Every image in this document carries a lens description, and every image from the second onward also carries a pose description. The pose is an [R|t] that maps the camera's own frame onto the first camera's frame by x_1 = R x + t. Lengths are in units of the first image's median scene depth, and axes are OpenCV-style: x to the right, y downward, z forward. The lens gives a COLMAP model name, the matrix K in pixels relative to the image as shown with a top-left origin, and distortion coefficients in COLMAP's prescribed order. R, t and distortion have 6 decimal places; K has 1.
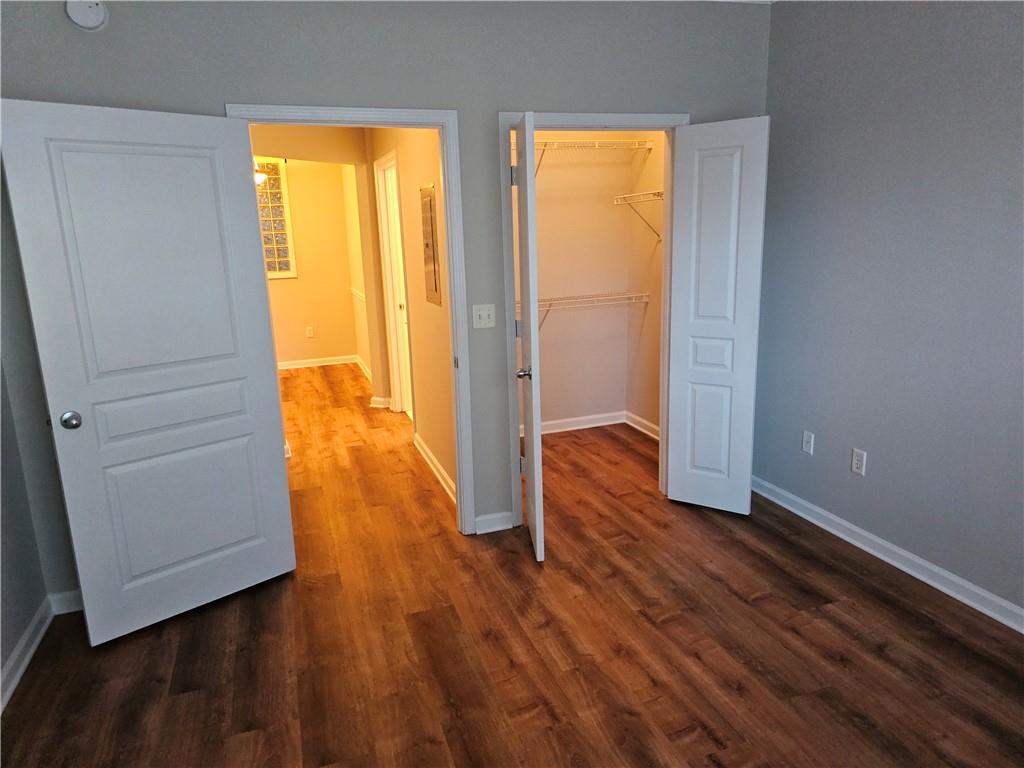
lens RADIAL K [[684.1, 0, 504.8], [0, 684.1, 363.8], [0, 0, 1]] dist [0.042602, -0.039288]
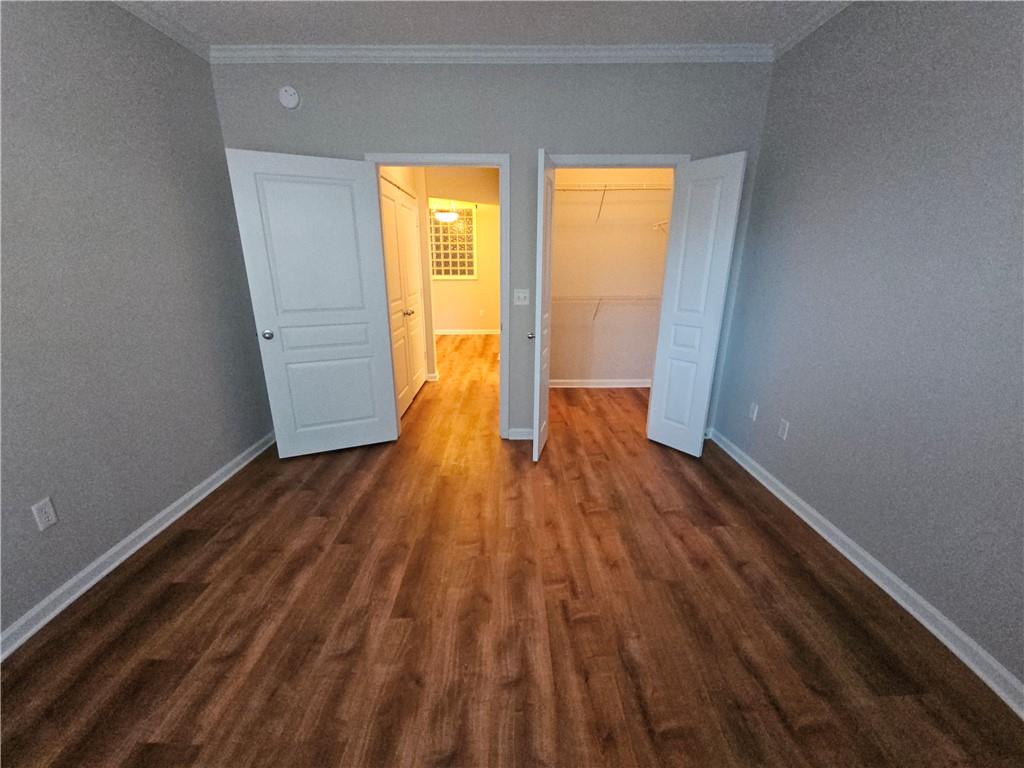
lens RADIAL K [[415.9, 0, 507.6], [0, 415.9, 389.4], [0, 0, 1]] dist [-0.016856, -0.000402]
pose [[0.946274, 0.128042, -0.296937, 0.253201], [-0.096947, 0.988360, 0.117239, 0.028342], [0.308492, -0.082153, 0.947673, 0.121312]]
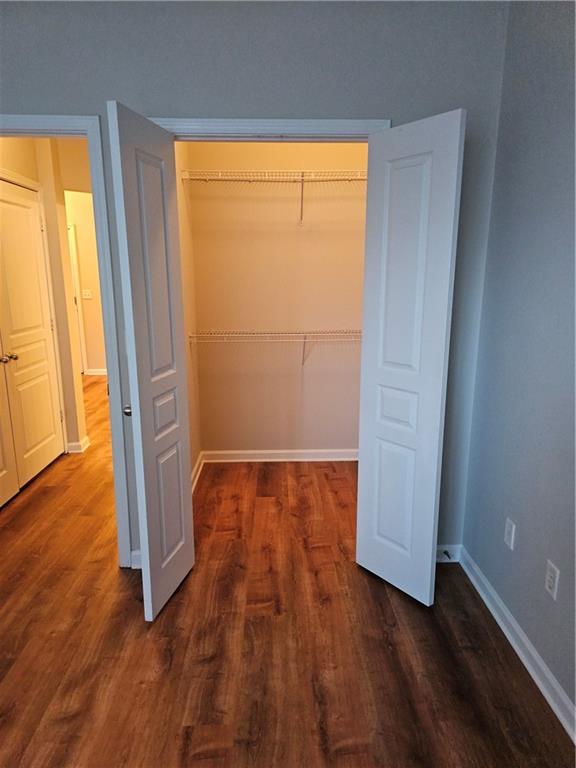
lens RADIAL K [[513.1, 0, 288.9], [0, 513.1, 381.6], [0, 0, 1]] dist [0.042602, -0.039288]
pose [[0.956604, 0.091340, -0.276706, 0.392098], [-0.088076, 0.995819, 0.024229, -0.056390], [0.277762, 0.001194, 0.960649, 0.410569]]
